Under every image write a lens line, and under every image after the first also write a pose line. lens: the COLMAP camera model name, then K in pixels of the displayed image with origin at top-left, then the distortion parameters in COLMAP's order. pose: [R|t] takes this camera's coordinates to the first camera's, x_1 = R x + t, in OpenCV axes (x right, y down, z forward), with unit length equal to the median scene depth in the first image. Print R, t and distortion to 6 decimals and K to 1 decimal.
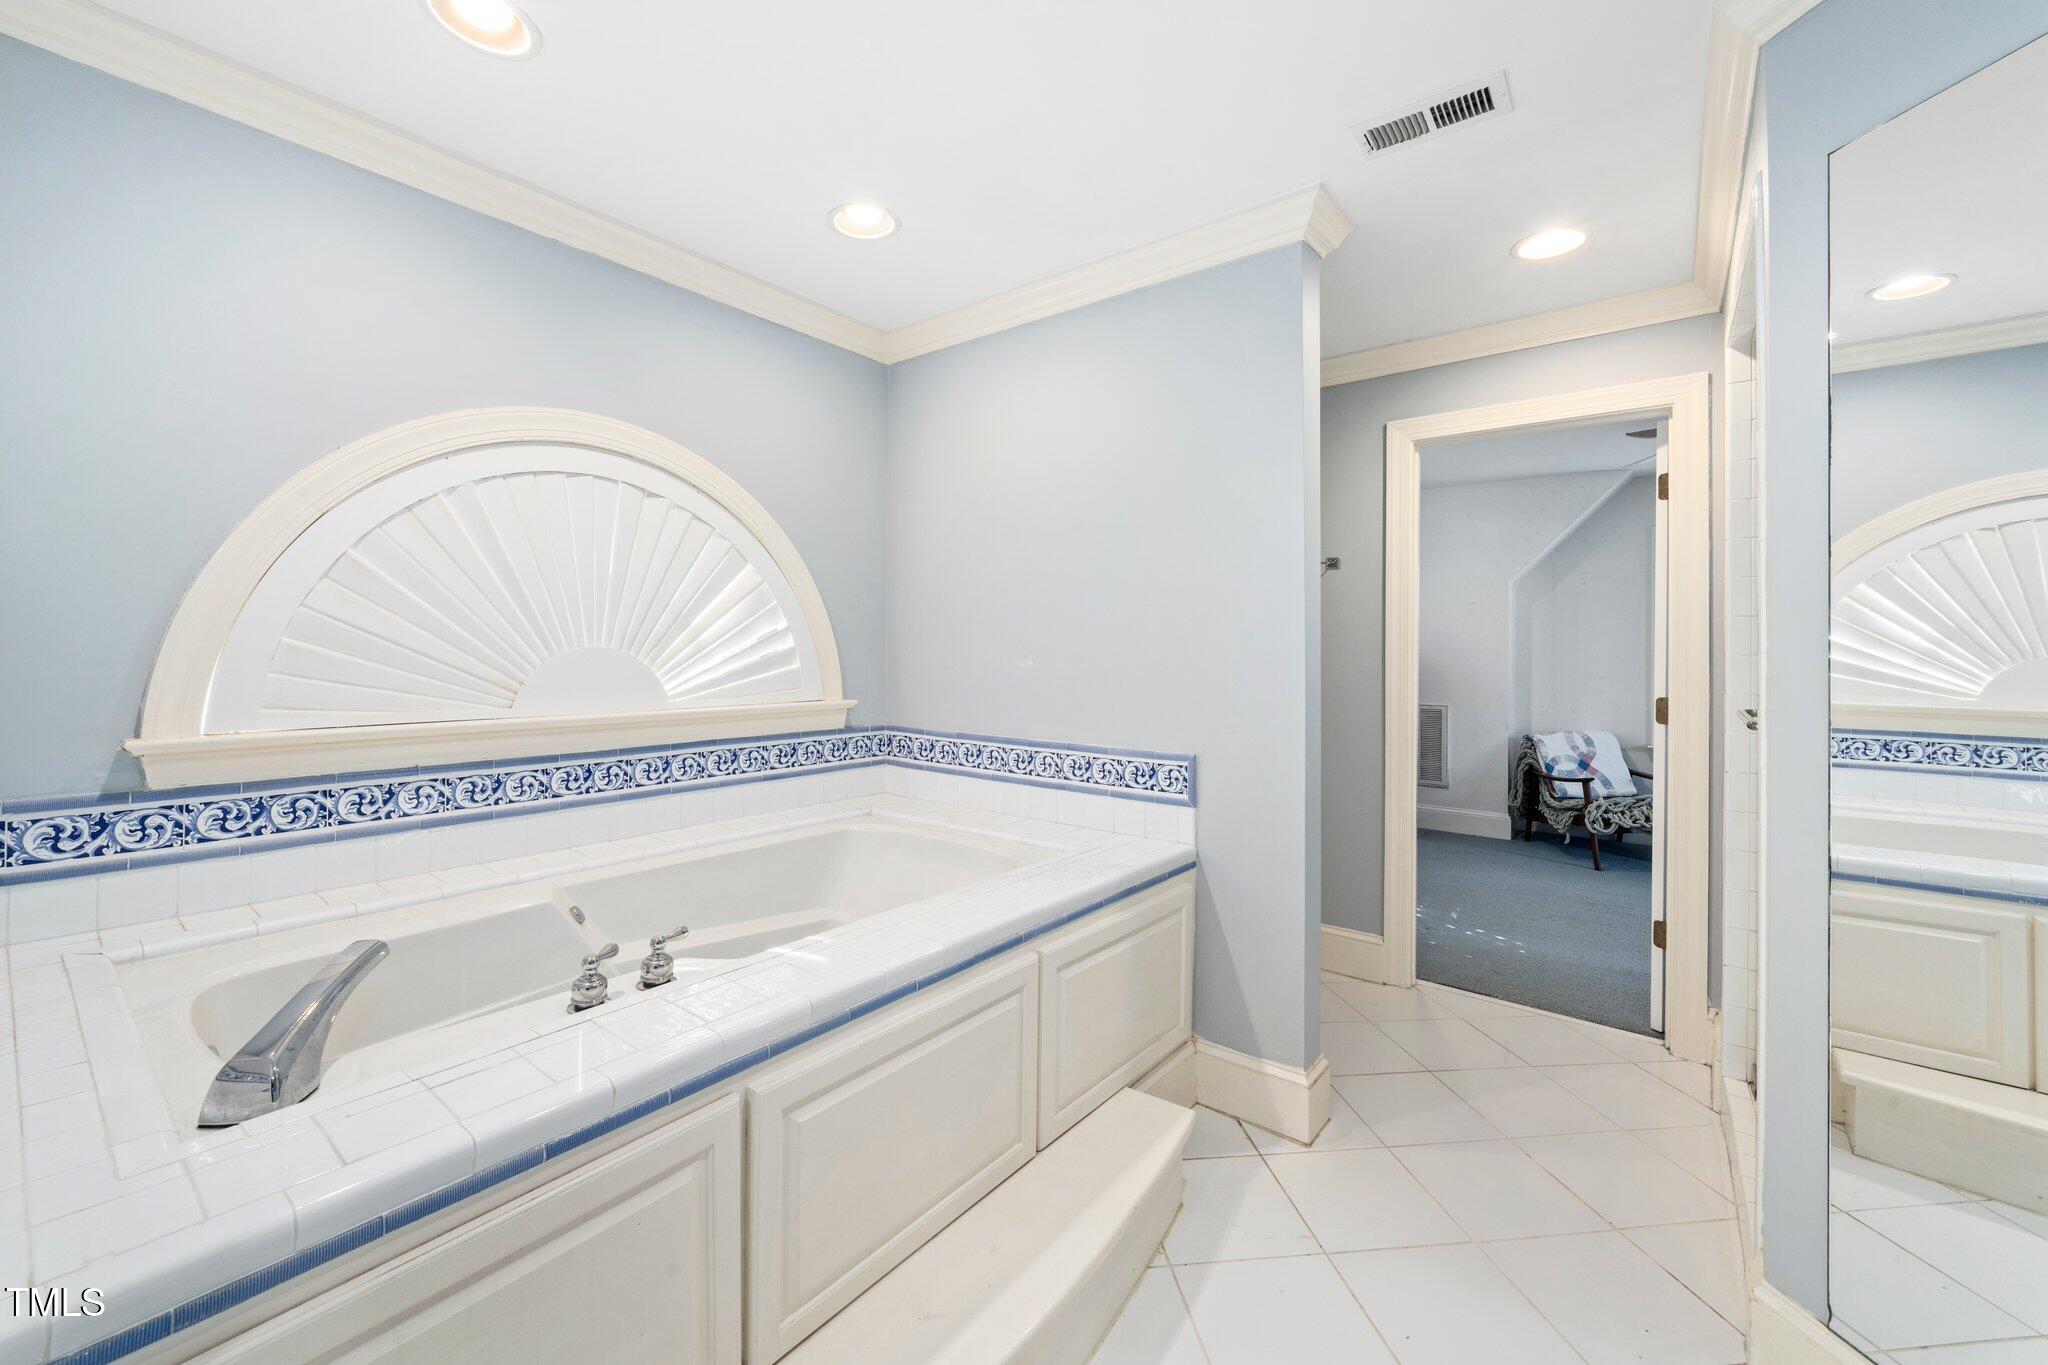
lens RADIAL K [[838.9, 0, 1009.3], [0, 838.9, 646.5], [0, 0, 1]] dist [-0.002292, 0.000648]
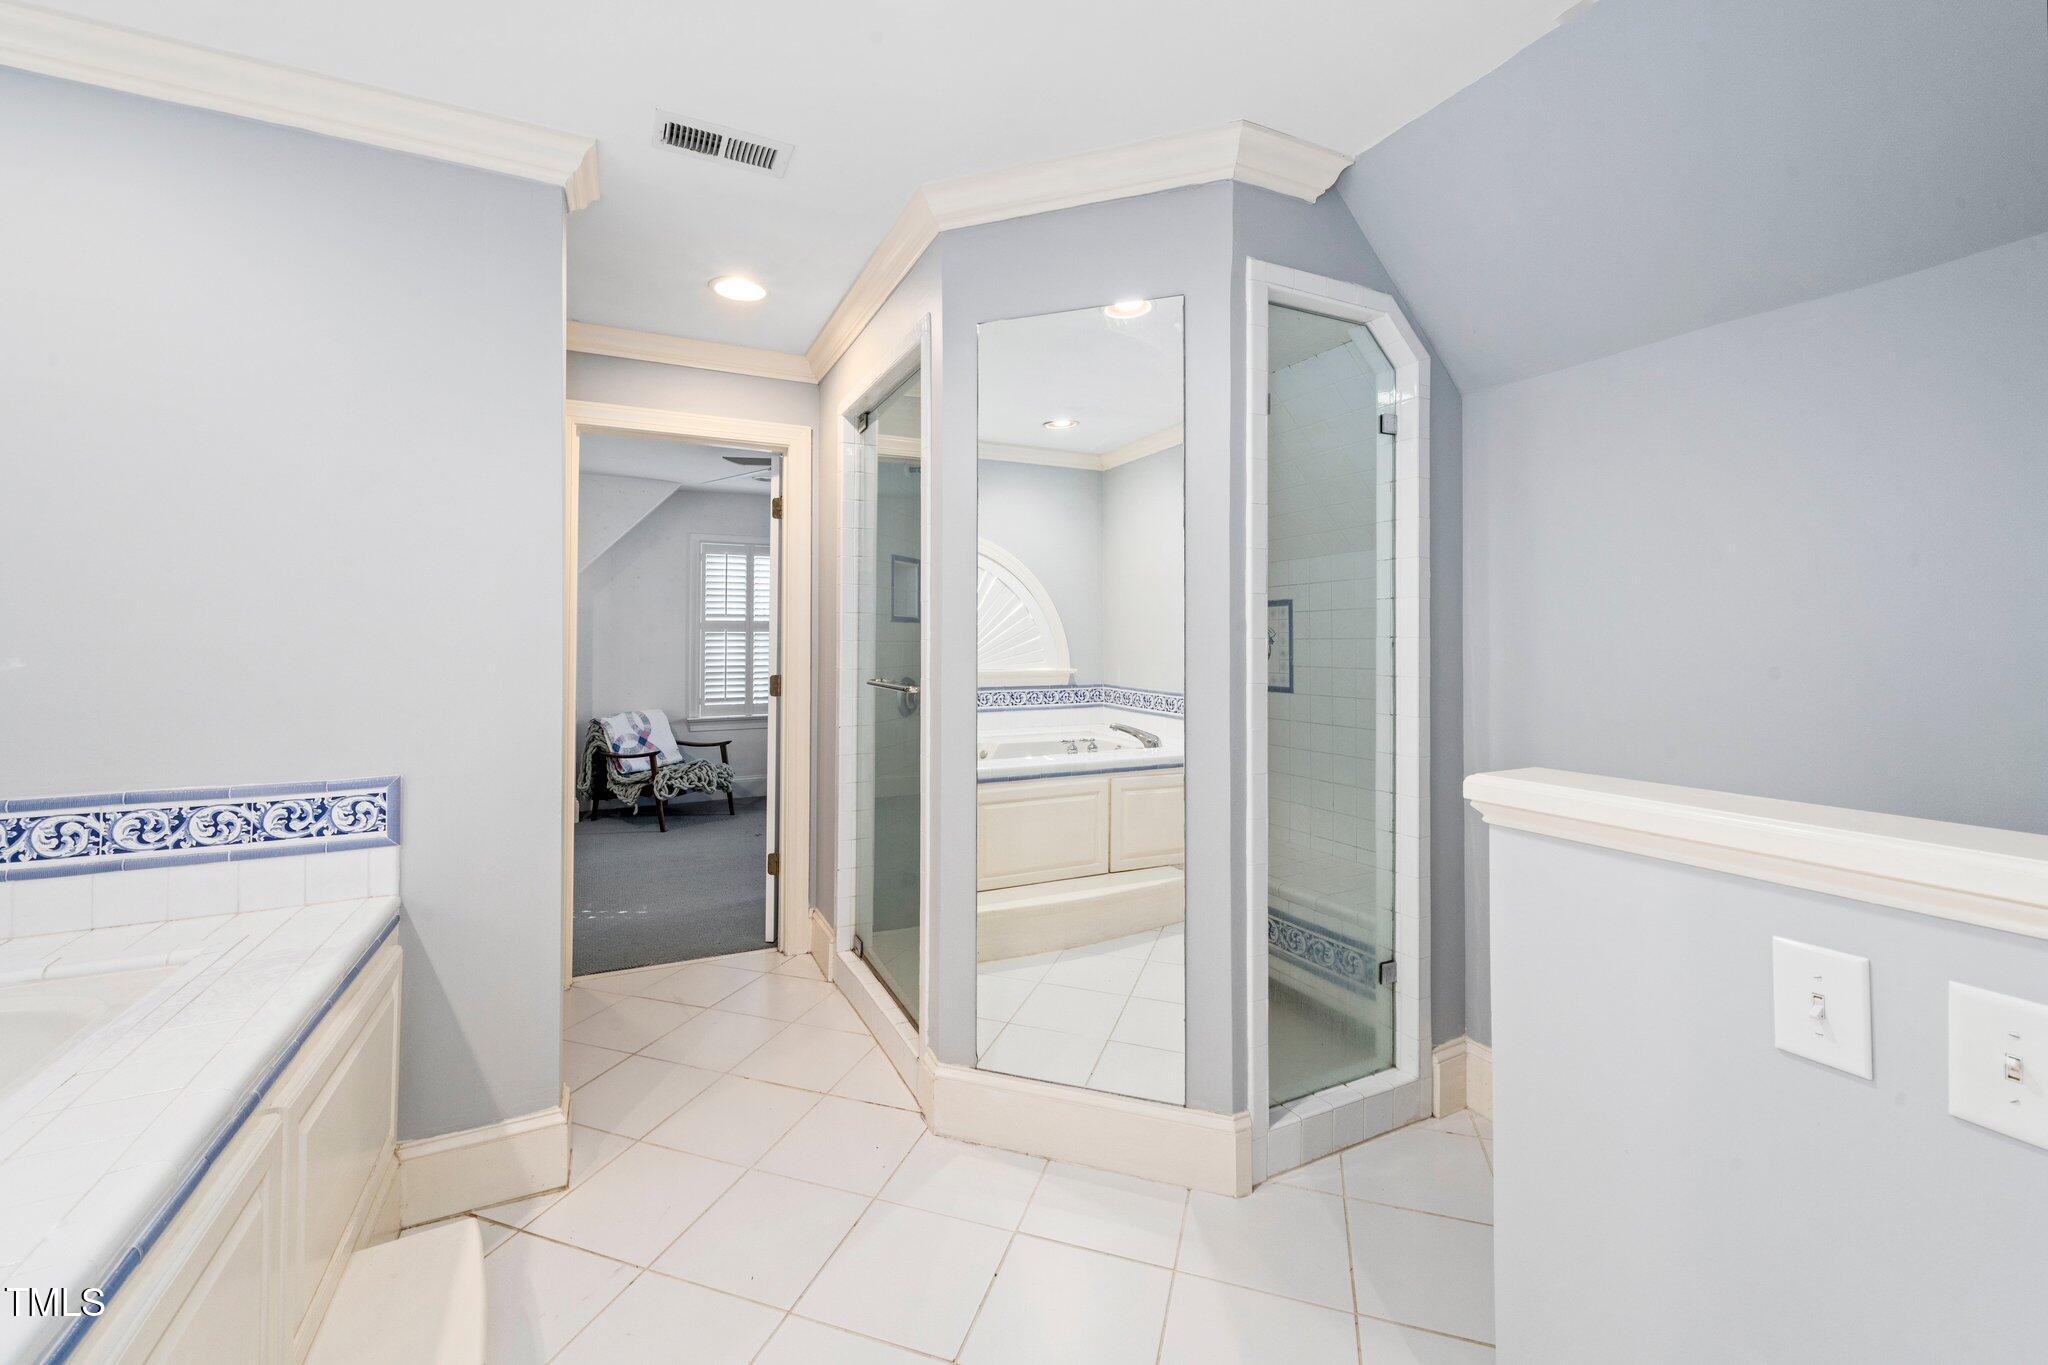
lens RADIAL K [[838.9, 0, 1026.7], [0, 838.9, 629.2], [0, 0, 1]] dist [-0.002292, 0.000648]
pose [[0.402127, 0.006031, 0.915564, -0.250512], [-0.001041, 0.999981, -0.006129, -0.001913], [-0.915583, 0.001512, 0.402126, 0.163289]]
